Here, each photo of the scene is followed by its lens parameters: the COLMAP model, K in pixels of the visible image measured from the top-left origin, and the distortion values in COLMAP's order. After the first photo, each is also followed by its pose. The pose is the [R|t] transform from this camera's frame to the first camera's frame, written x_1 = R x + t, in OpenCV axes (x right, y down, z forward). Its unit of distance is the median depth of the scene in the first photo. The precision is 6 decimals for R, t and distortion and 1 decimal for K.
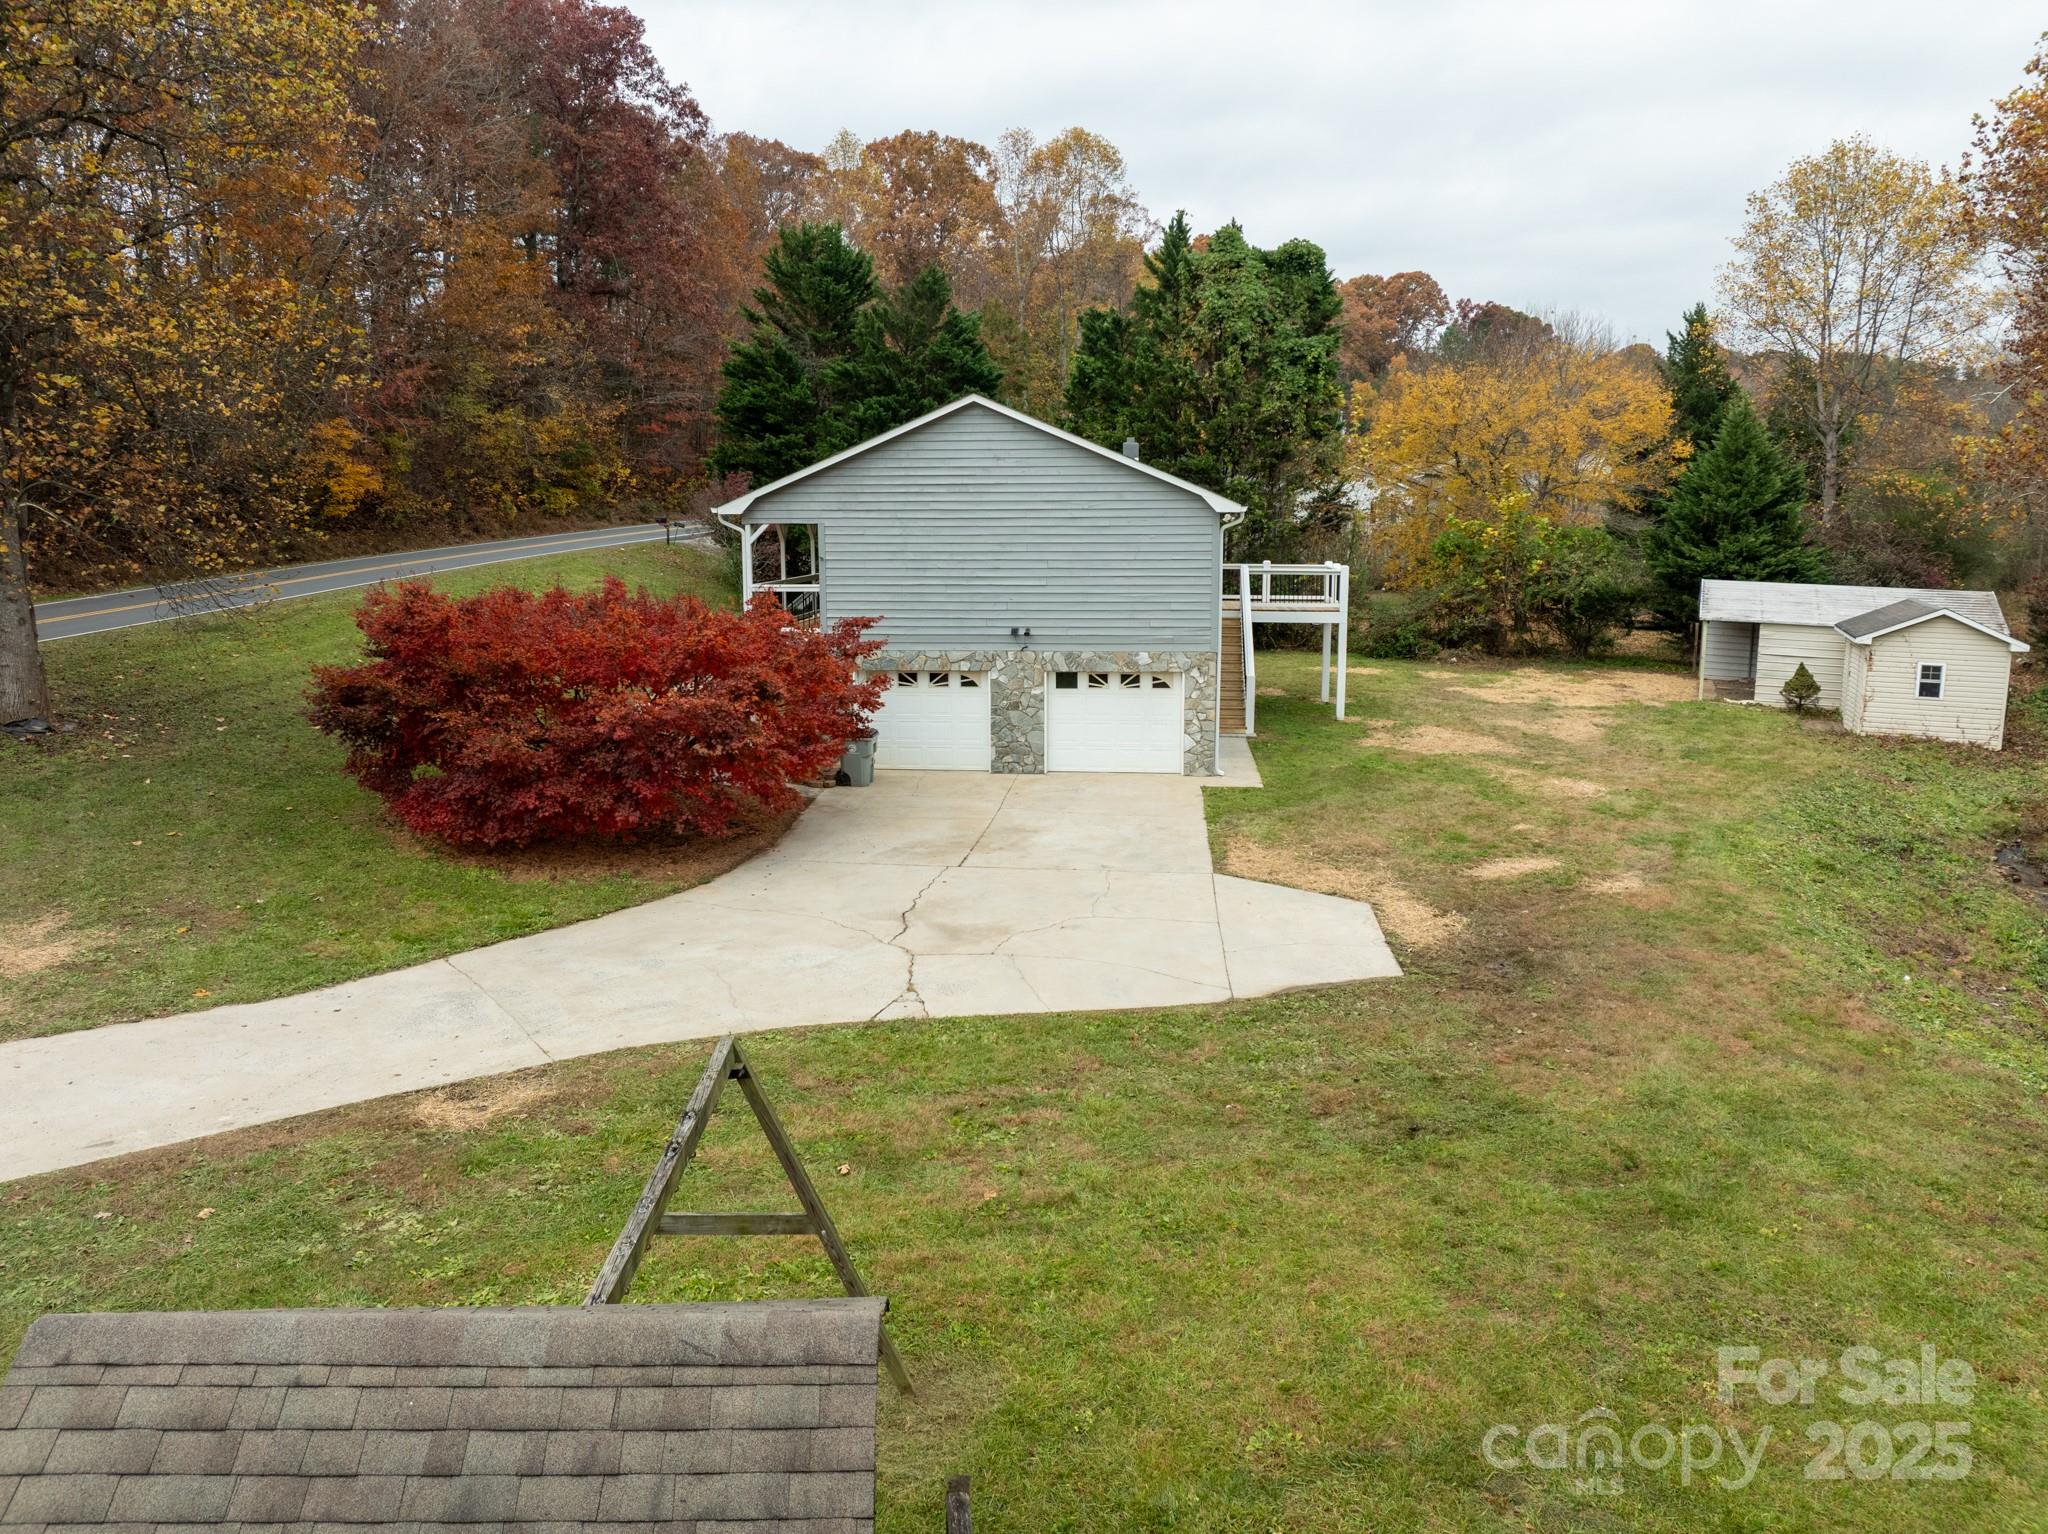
lens RADIAL K [[1462.2, 0, 1018.3], [0, 1462.2, 752.0], [0, 0, 1]] dist [-0.034482, -0.007909]
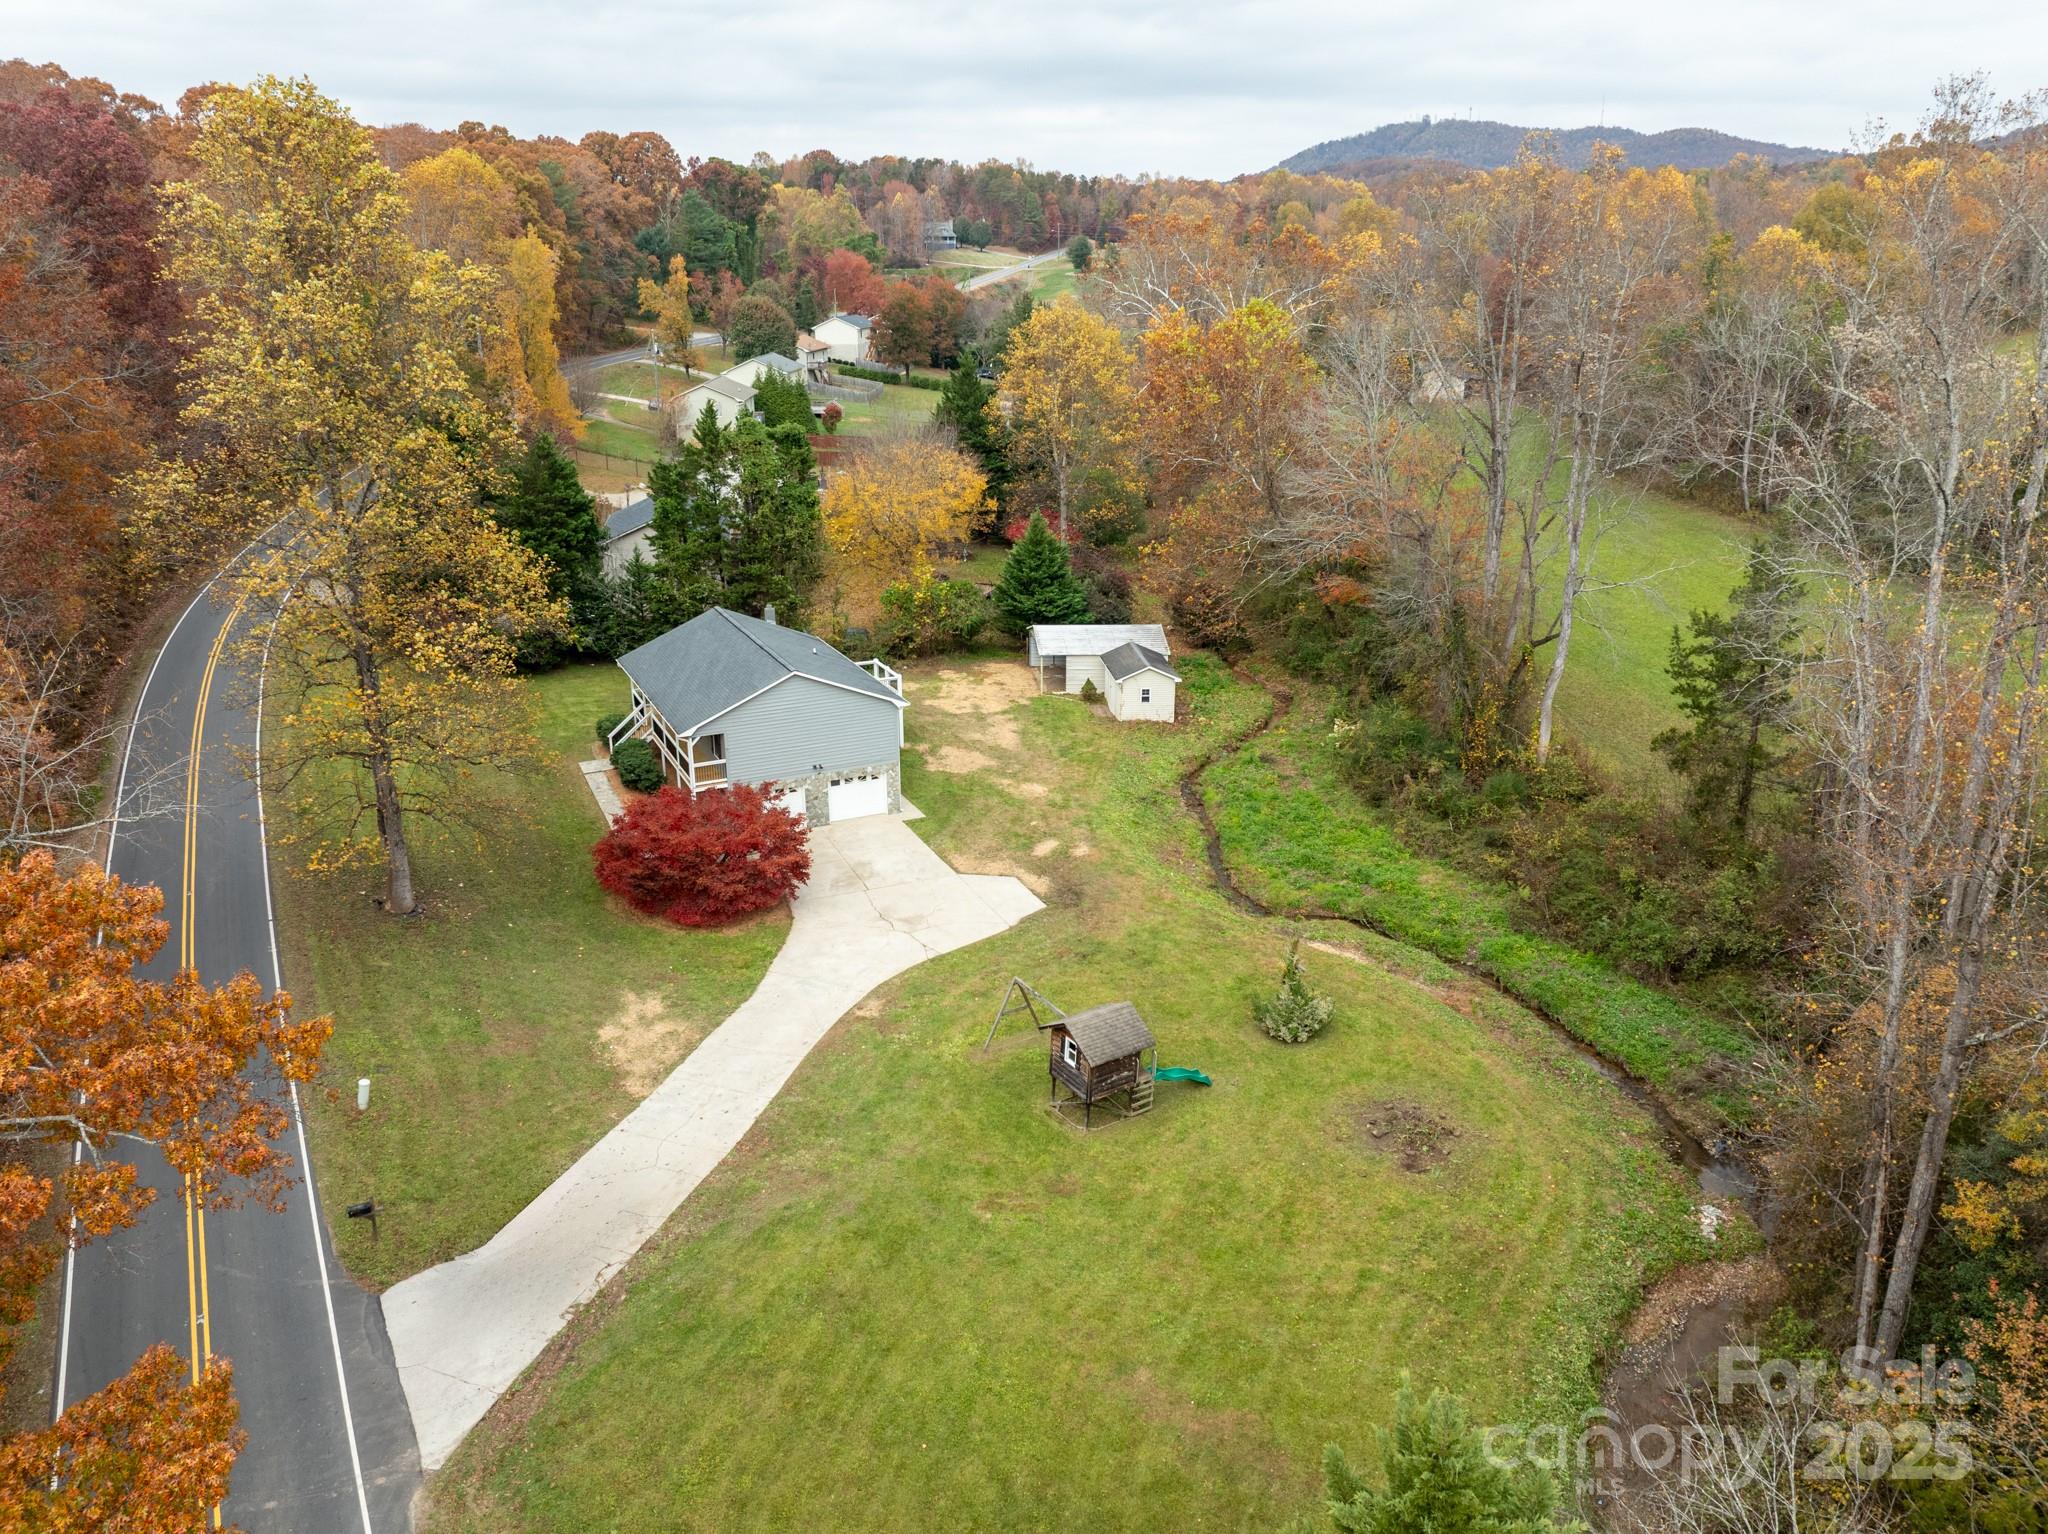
lens RADIAL K [[1450.4, 0, 1024.2], [0, 1450.4, 752.0], [0, 0, 1]] dist [-0.028008, -0.013687]
pose [[0.857750, -0.165479, 0.486706, -0.660862], [0.084994, 0.979394, 0.183202, -0.397903], [-0.506993, -0.115774, 0.854140, -0.869767]]
